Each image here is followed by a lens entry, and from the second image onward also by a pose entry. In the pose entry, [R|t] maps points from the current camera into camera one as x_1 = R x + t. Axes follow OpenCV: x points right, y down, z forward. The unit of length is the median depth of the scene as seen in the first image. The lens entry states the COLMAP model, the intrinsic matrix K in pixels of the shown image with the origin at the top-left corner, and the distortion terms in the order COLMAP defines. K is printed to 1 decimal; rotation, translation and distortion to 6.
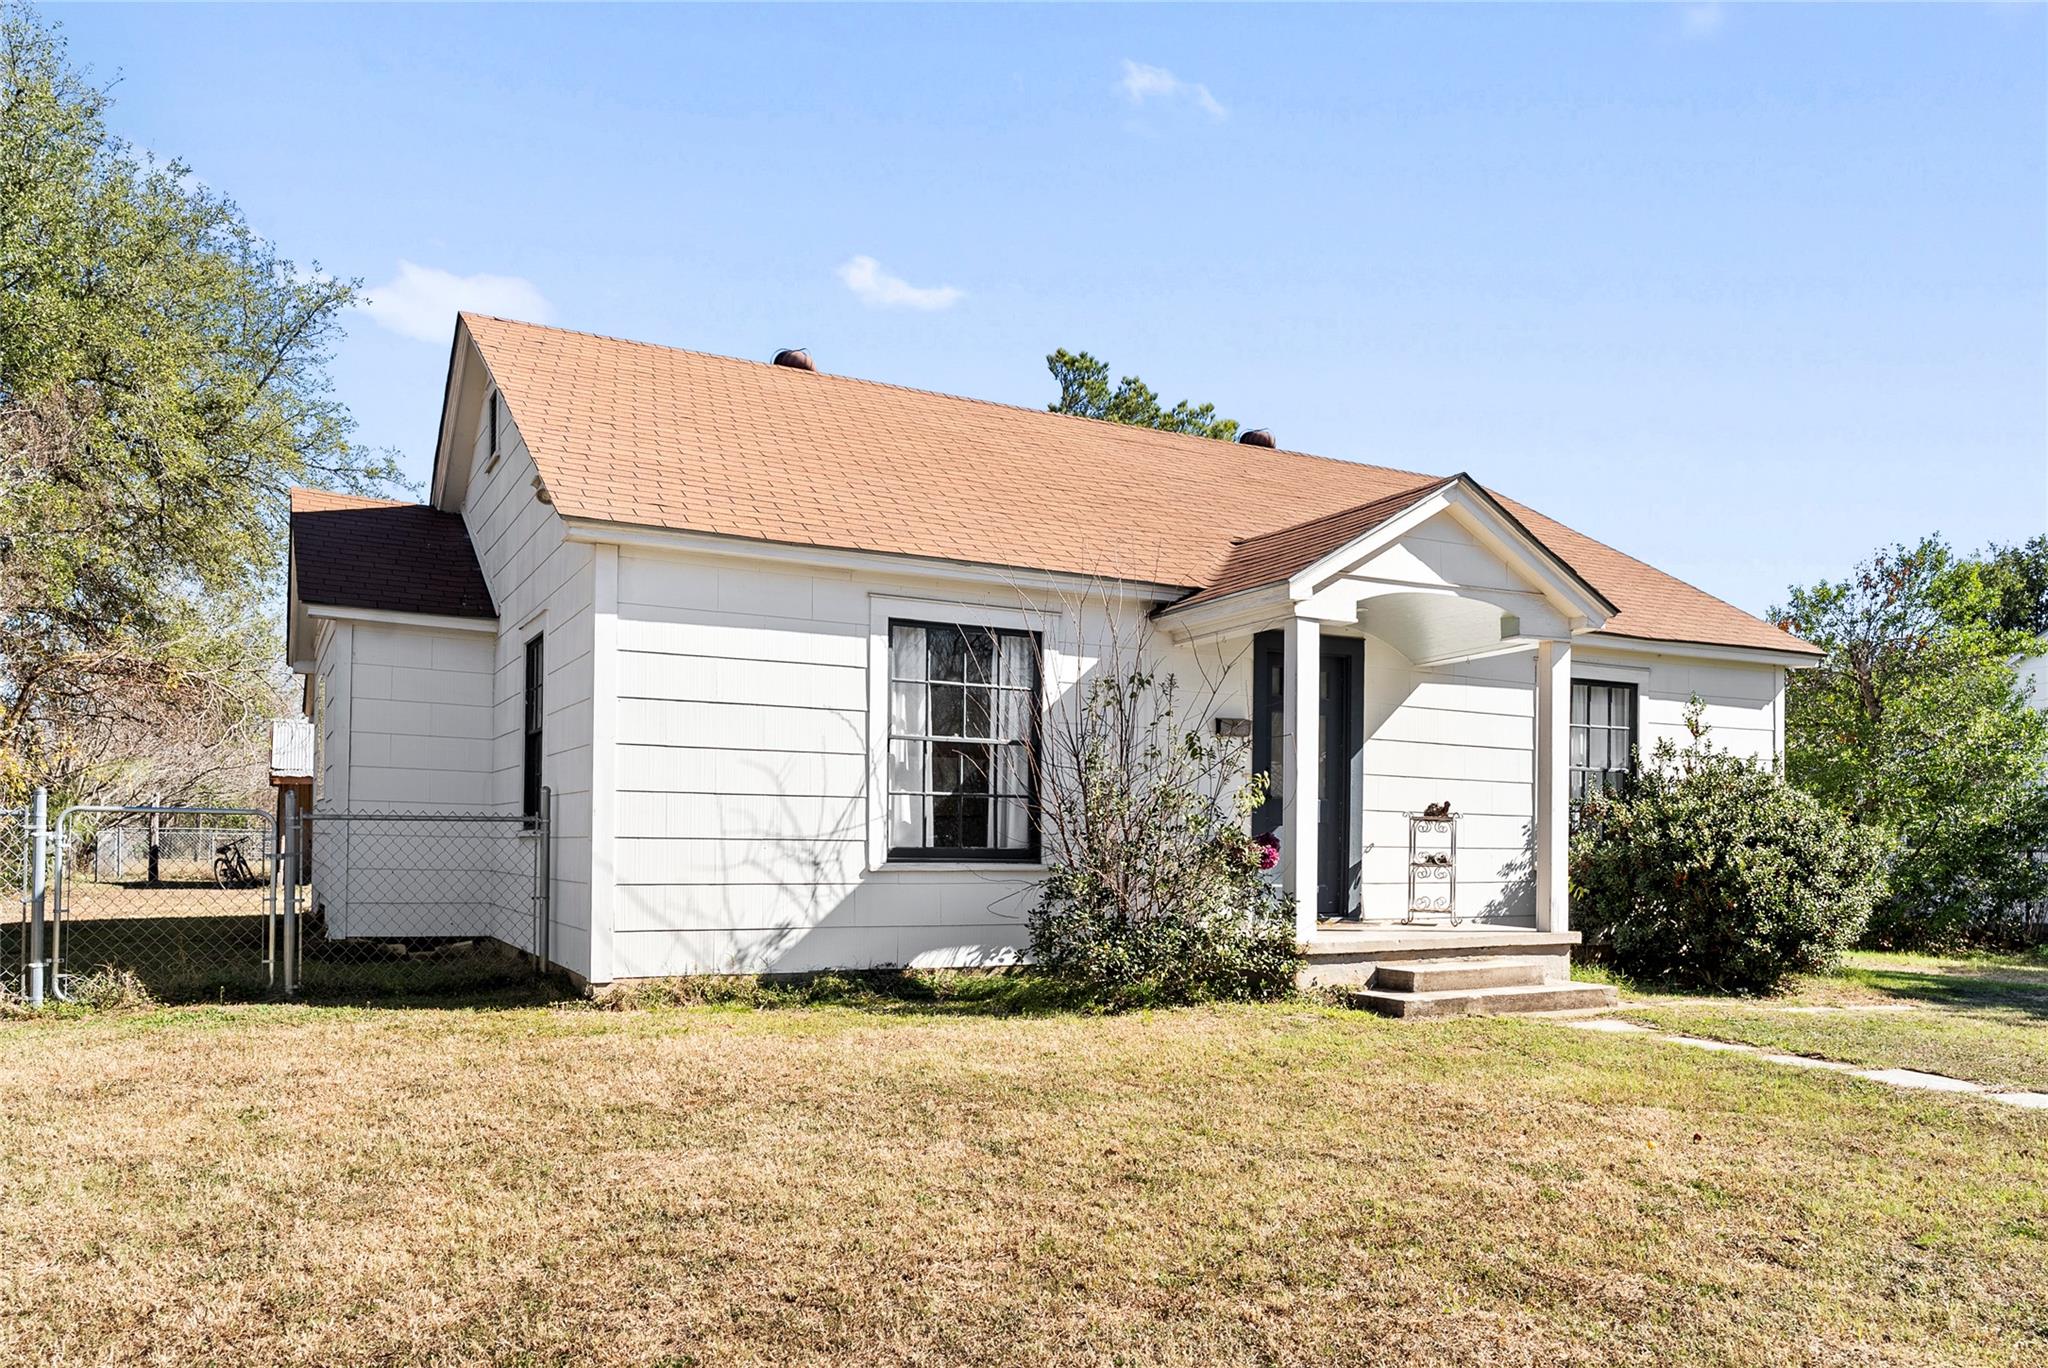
lens RADIAL K [[1410.7, 0, 1028.7], [0, 1410.7, 683.9], [0, 0, 1]] dist [0.001608, -0.003005]
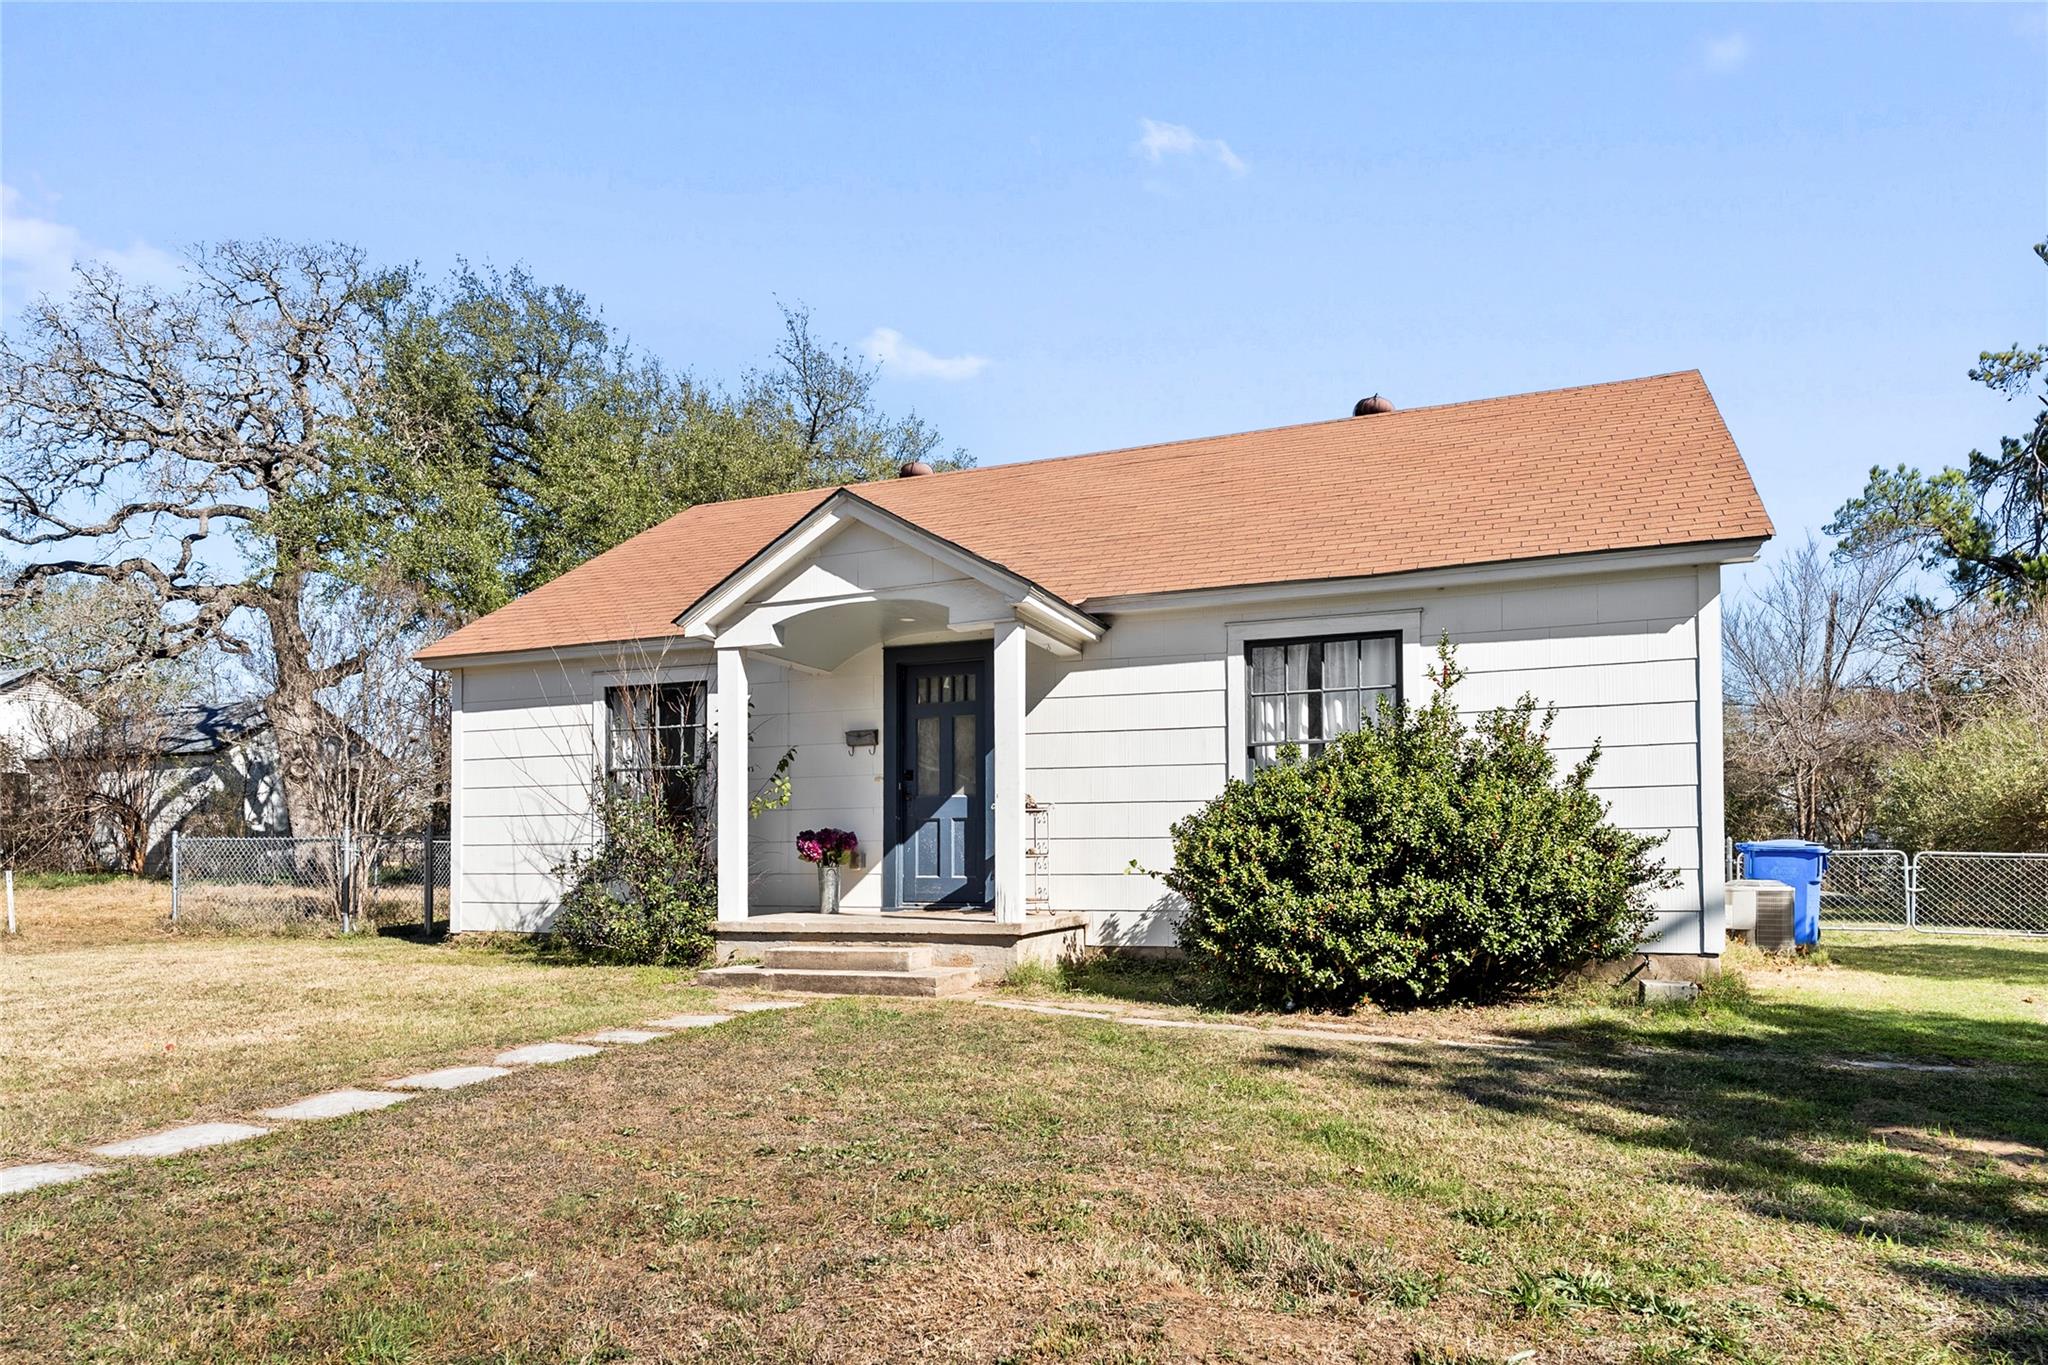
lens RADIAL K [[1269.0, 0, 1019.1], [0, 1269.0, 697.8], [0, 0, 1]] dist [-0.010307, -0.000725]
pose [[0.645223, -0.109814, -0.756061, 1.128209], [0.101088, 0.993186, -0.057987, 0.079300], [0.757277, -0.039014, 0.651928, 0.477599]]
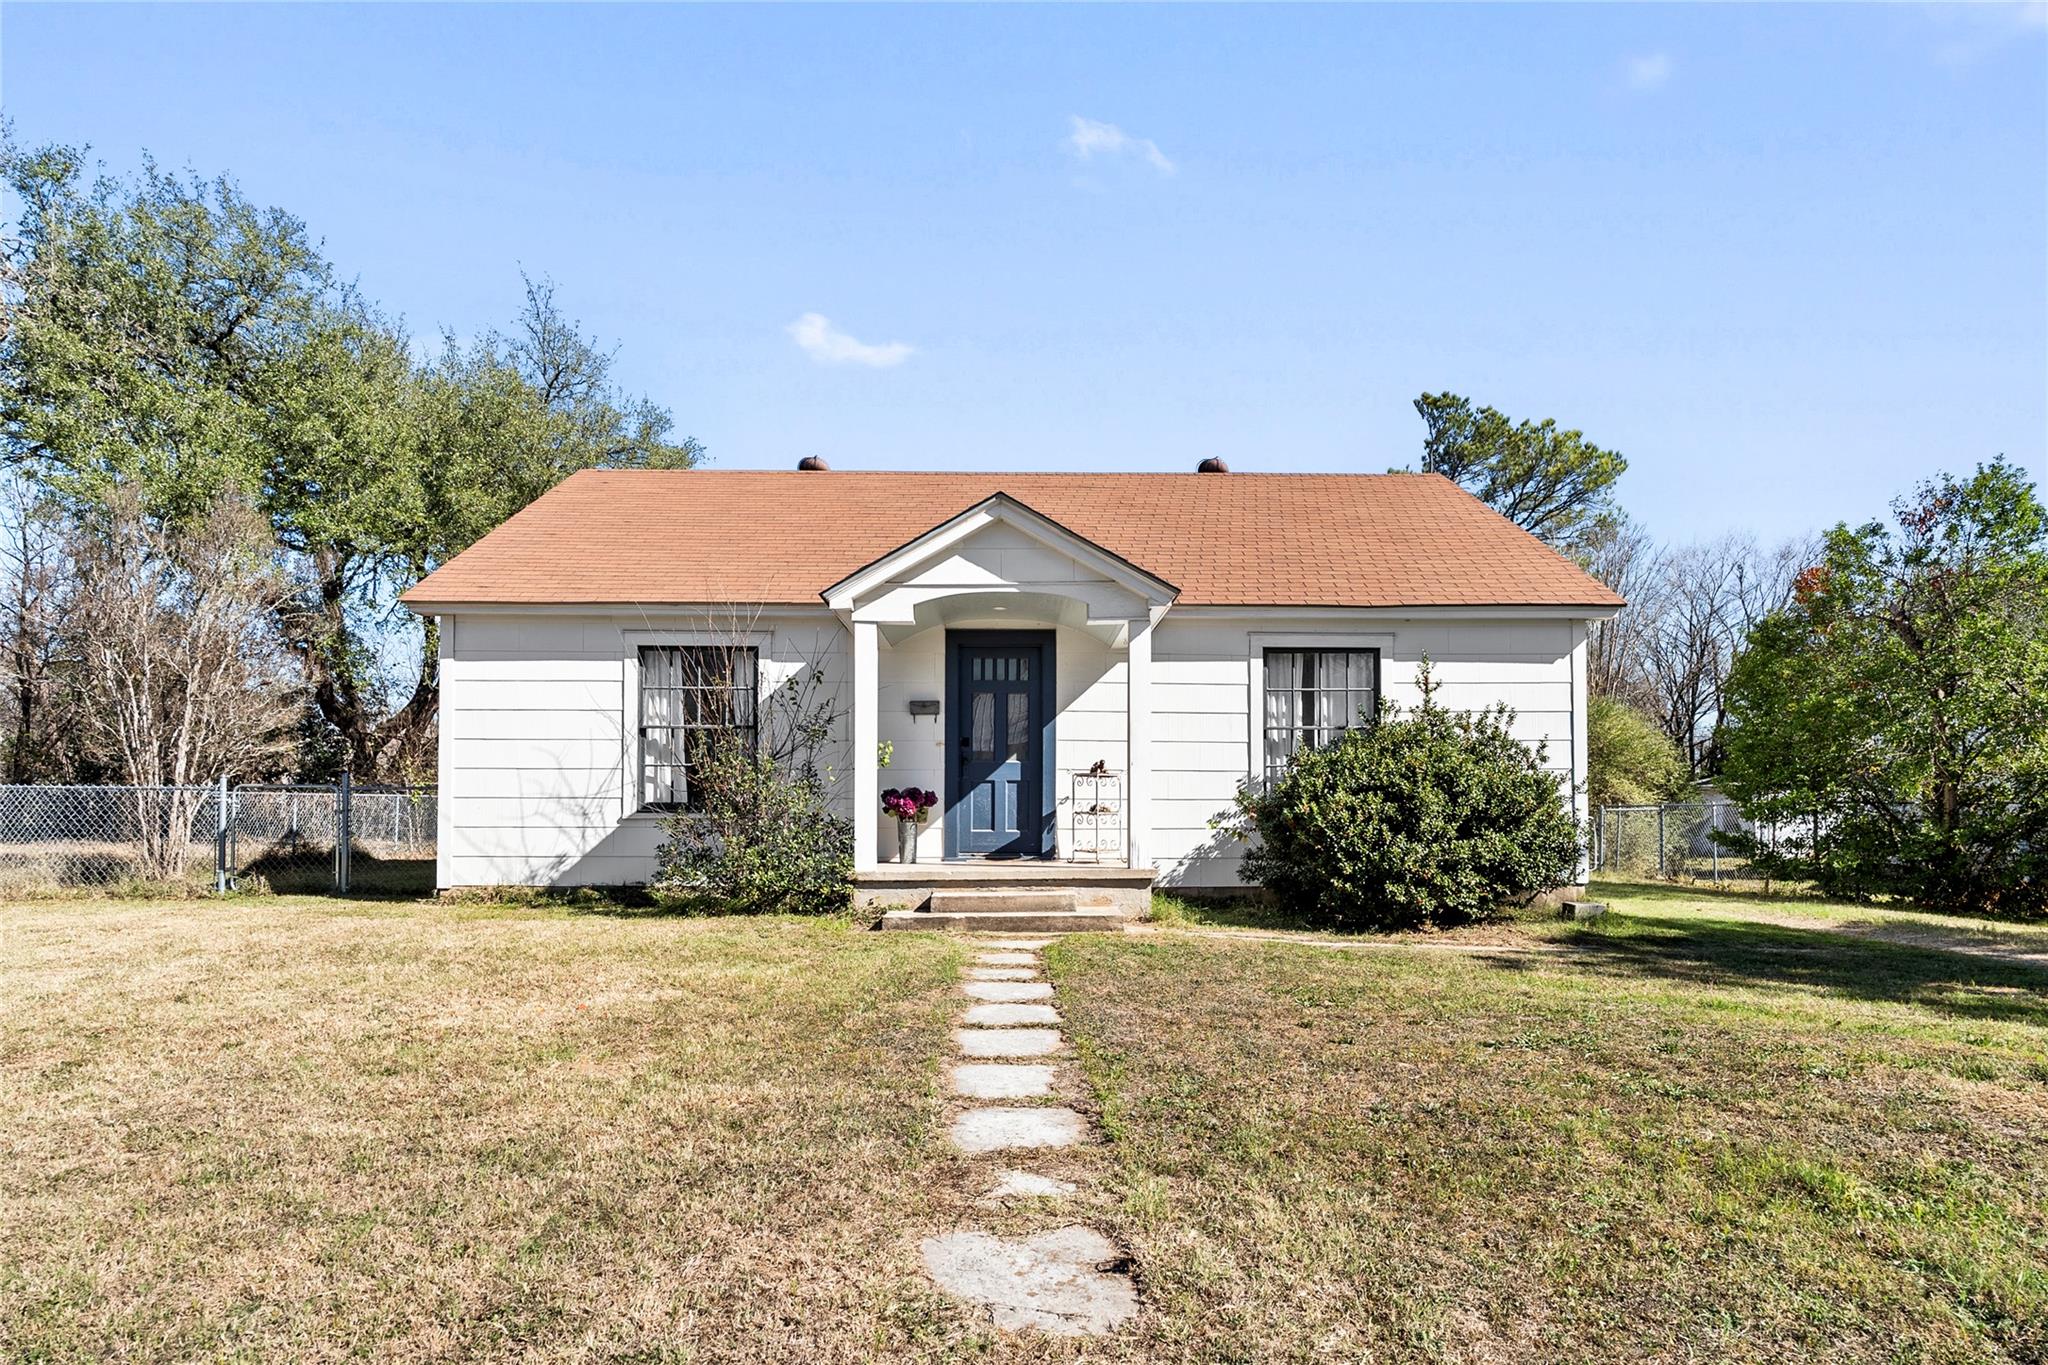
lens RADIAL K [[1088.0, 0, 1015.4], [0, 1088.0, 677.4], [0, 0, 1]] dist [-0.004183, -0.002597]
pose [[0.897568, -0.063529, -0.436274, 0.734705], [0.058906, 0.997972, -0.024132, 0.035621], [0.436922, -0.004039, 0.899490, 0.155028]]
